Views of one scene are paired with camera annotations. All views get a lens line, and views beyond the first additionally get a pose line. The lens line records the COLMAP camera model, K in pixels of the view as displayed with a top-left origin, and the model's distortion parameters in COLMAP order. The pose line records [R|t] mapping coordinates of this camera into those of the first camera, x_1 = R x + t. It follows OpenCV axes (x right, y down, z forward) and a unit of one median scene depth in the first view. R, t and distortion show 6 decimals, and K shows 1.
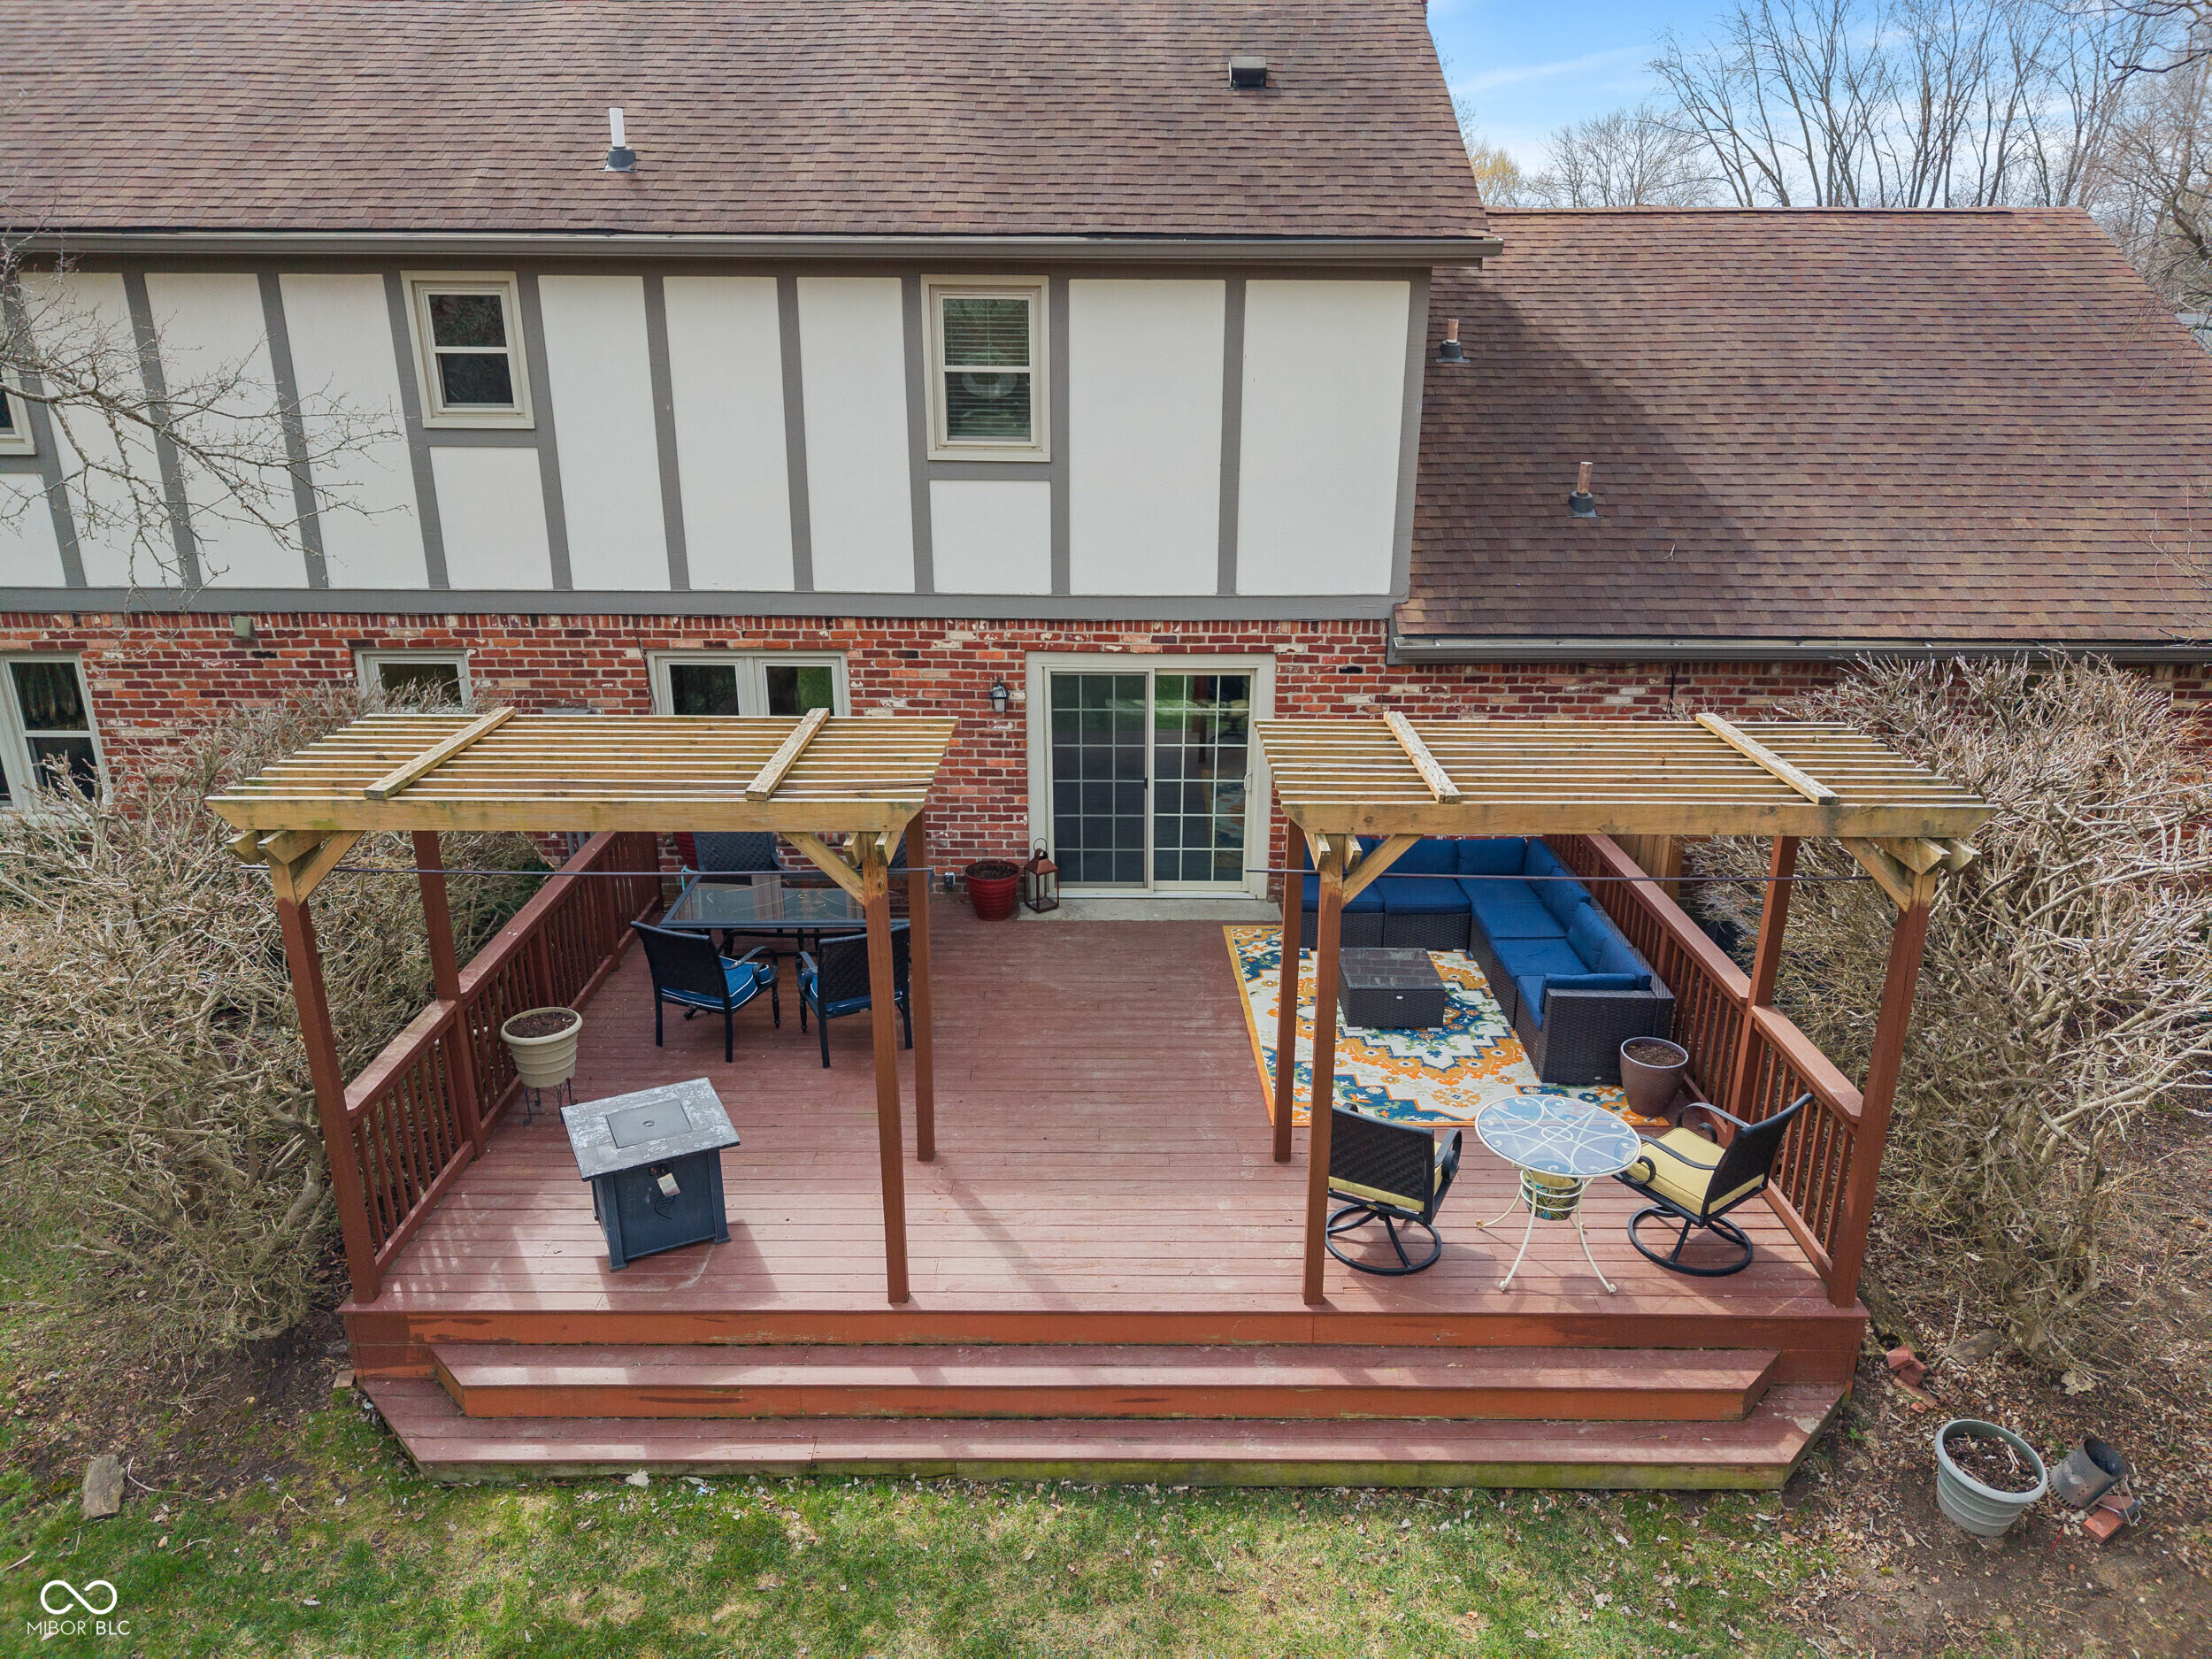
lens RADIAL K [[1518.9, 0, 1091.1], [0, 1518.9, 829.8], [0, 0, 1]] dist [0.041545, -0.001005]
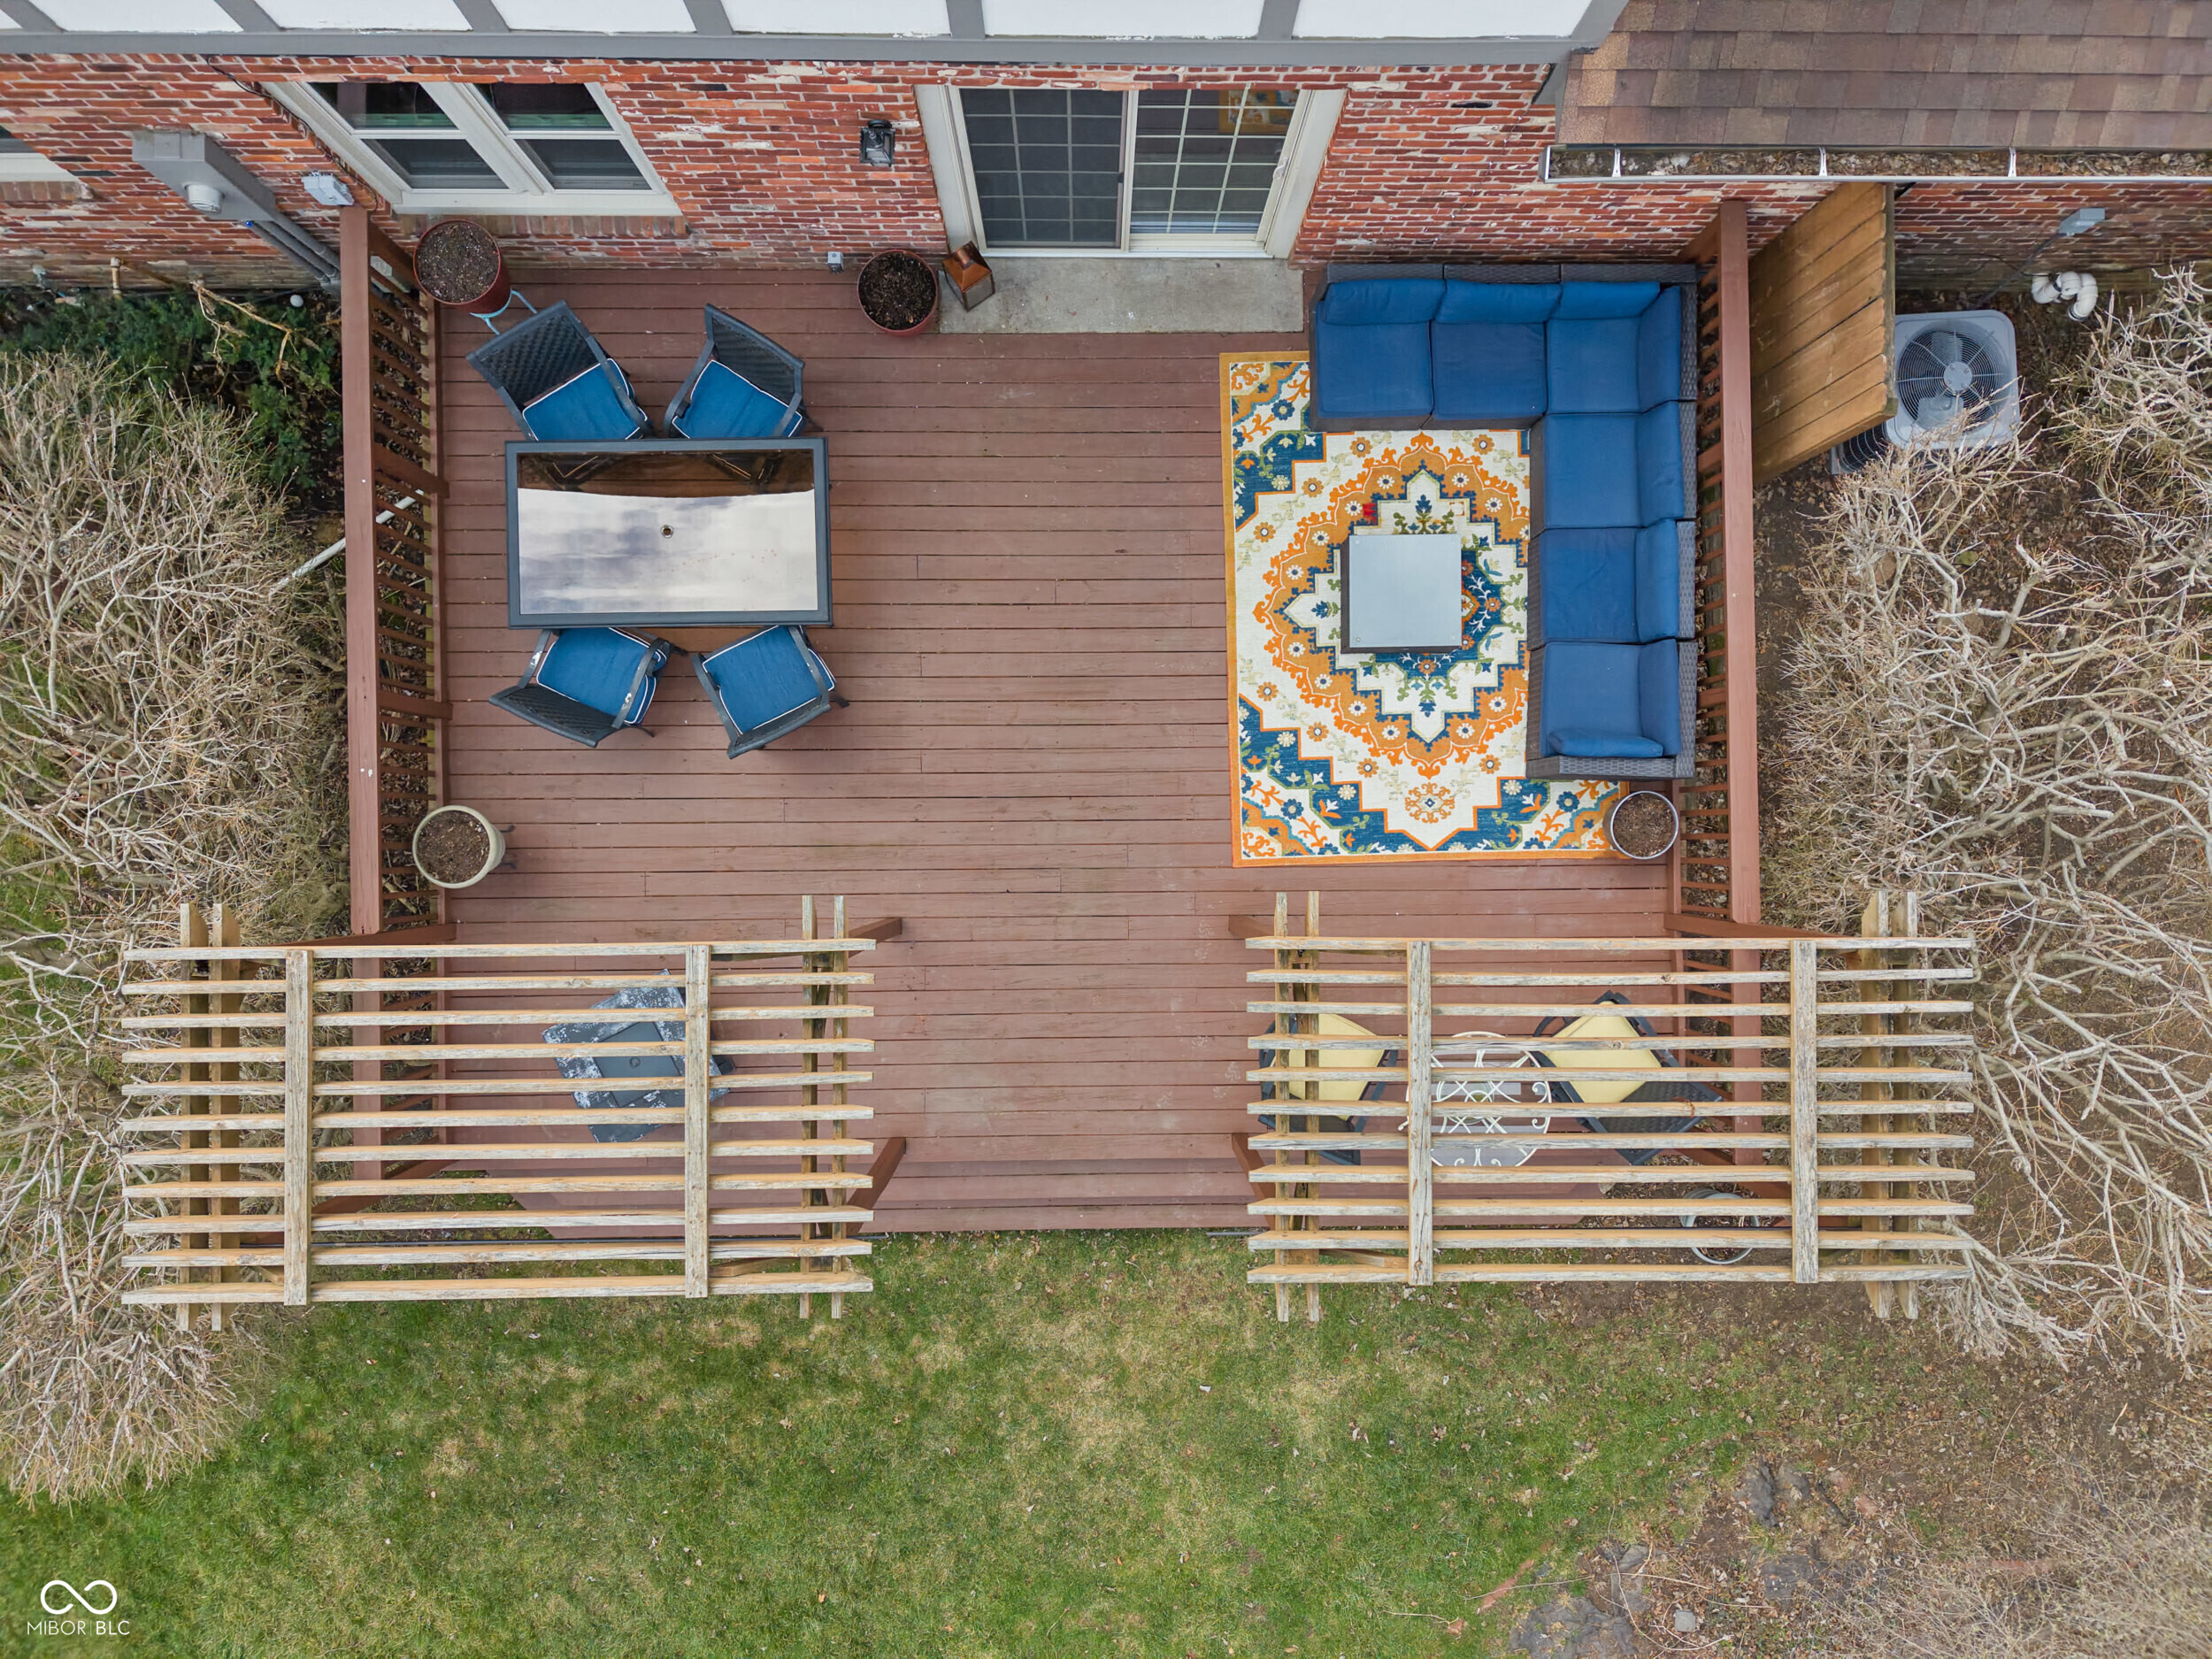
lens RADIAL K [[1533.4, 0, 1106.0], [0, 1533.4, 829.5], [0, 0, 1]] dist [0.110208, -0.000667]
pose [[0.999852, -0.014732, 0.008848, 0.021705], [-0.003843, 0.310161, 0.950676, -0.638042], [-0.016749, -0.950570, 0.310059, 0.584659]]
